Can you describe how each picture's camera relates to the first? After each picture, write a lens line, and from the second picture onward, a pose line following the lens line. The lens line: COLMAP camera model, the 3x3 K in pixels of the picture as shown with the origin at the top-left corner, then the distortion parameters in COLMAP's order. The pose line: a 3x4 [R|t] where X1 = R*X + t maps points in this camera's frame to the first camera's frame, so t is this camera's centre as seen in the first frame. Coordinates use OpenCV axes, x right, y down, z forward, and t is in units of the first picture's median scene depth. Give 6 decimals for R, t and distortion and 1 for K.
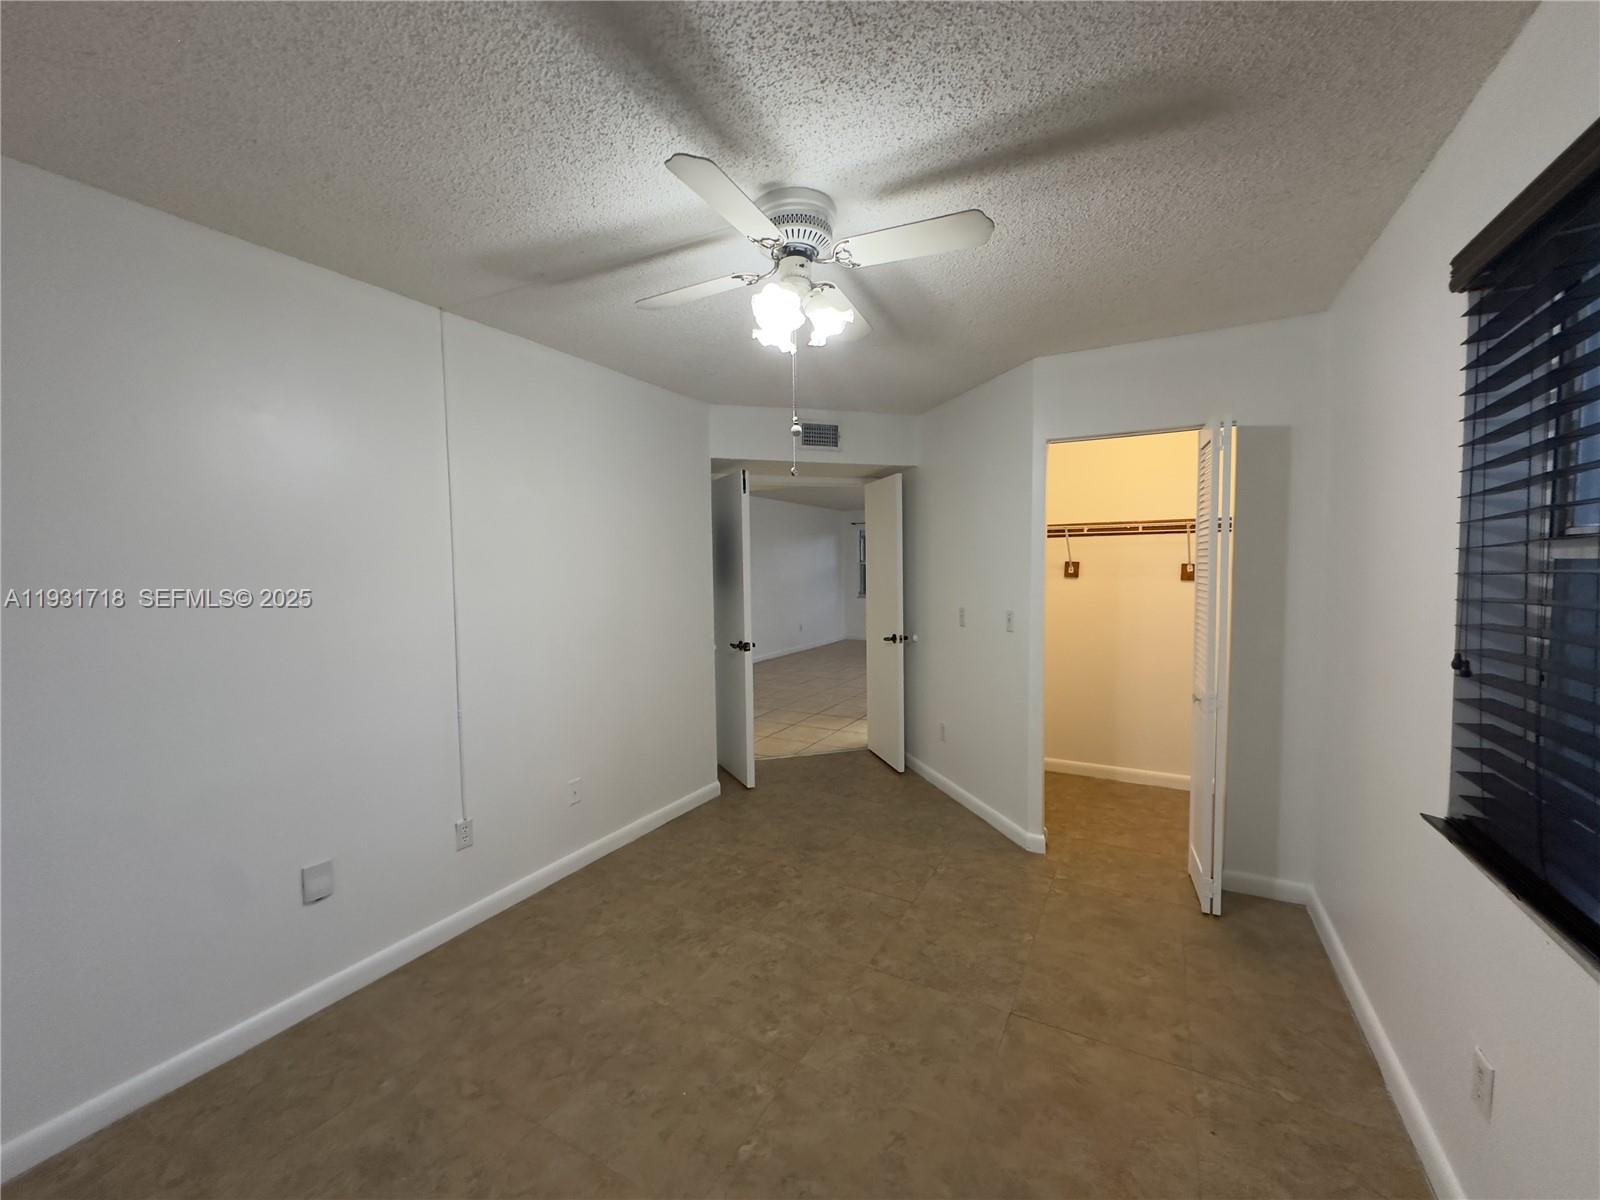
lens RADIAL K [[640.1, 0, 800.0], [0, 640.1, 602.1], [0, 0, 1]] dist [-0.003981, 0.000408]
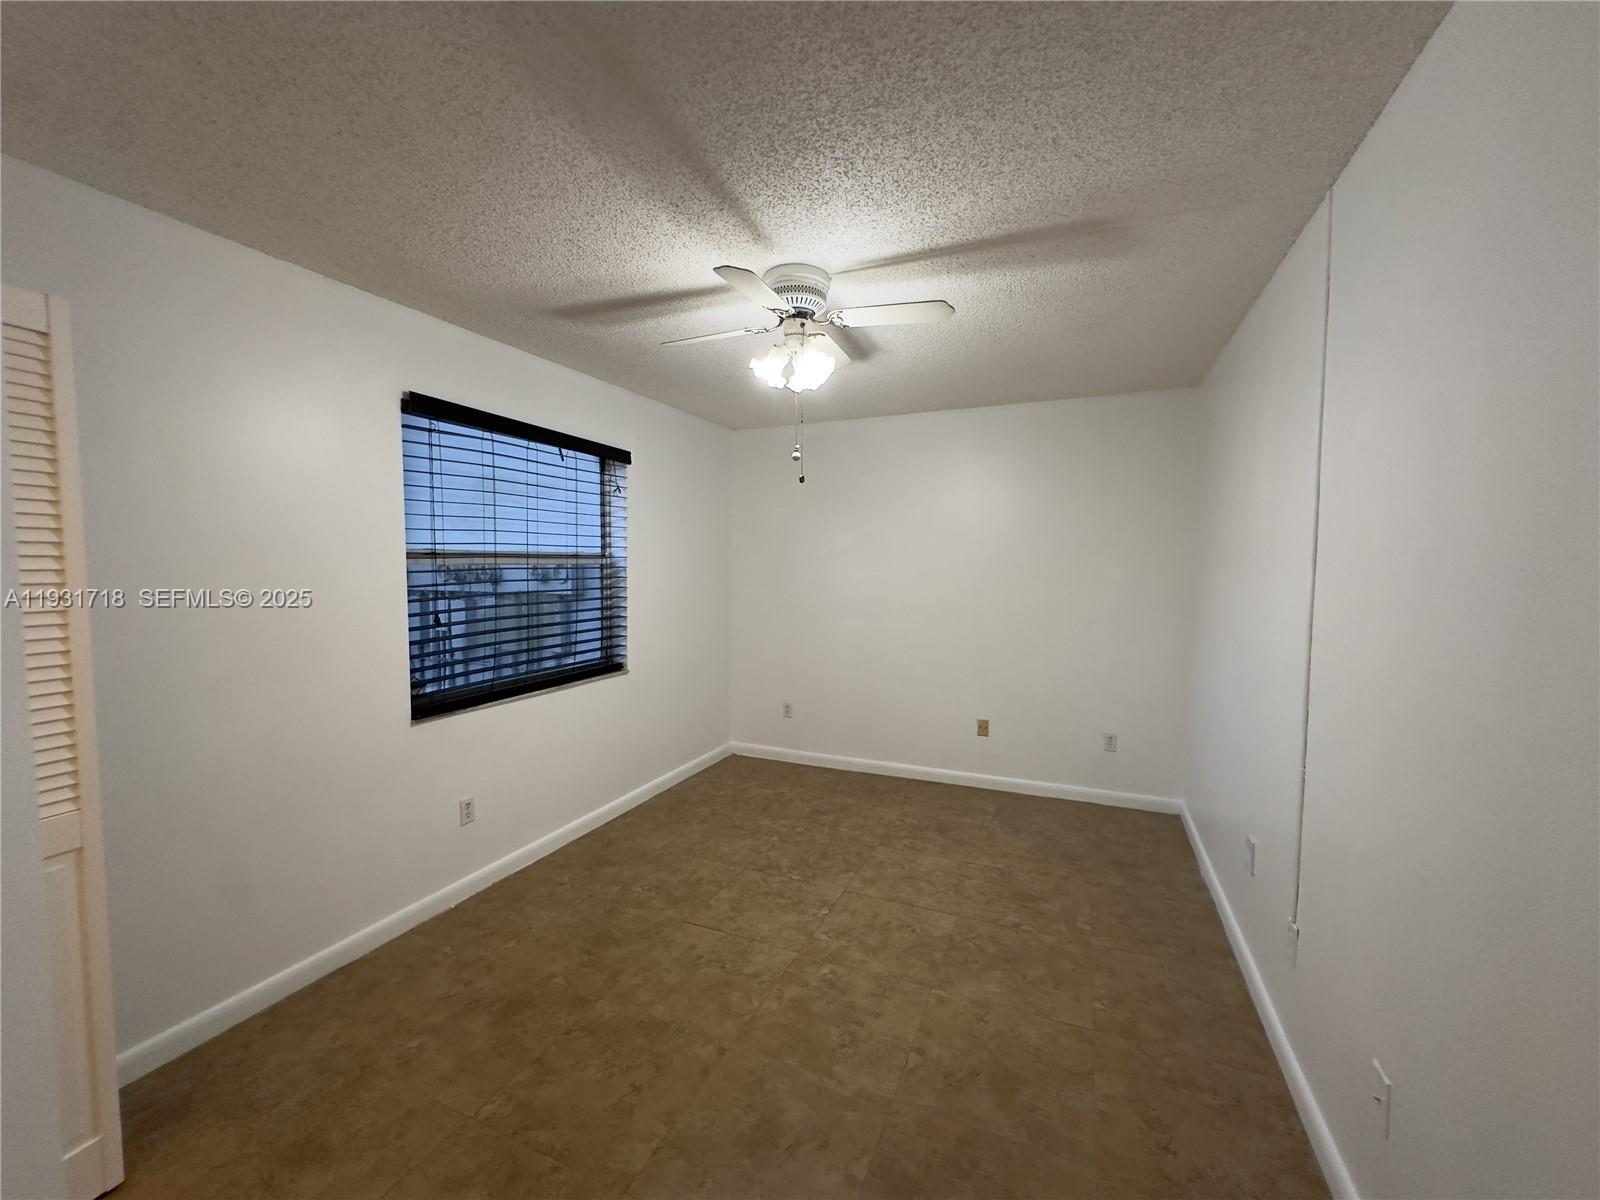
lens RADIAL K [[640.1, 0, 798.4], [0, 640.1, 596.4], [0, 0, 1]] dist [-0.003981, 0.000408]
pose [[-0.996123, 0.014482, -0.086769, 0.088361], [0.004595, 0.993575, 0.113079, -0.117858], [0.087849, 0.112242, -0.989790, 1.936464]]
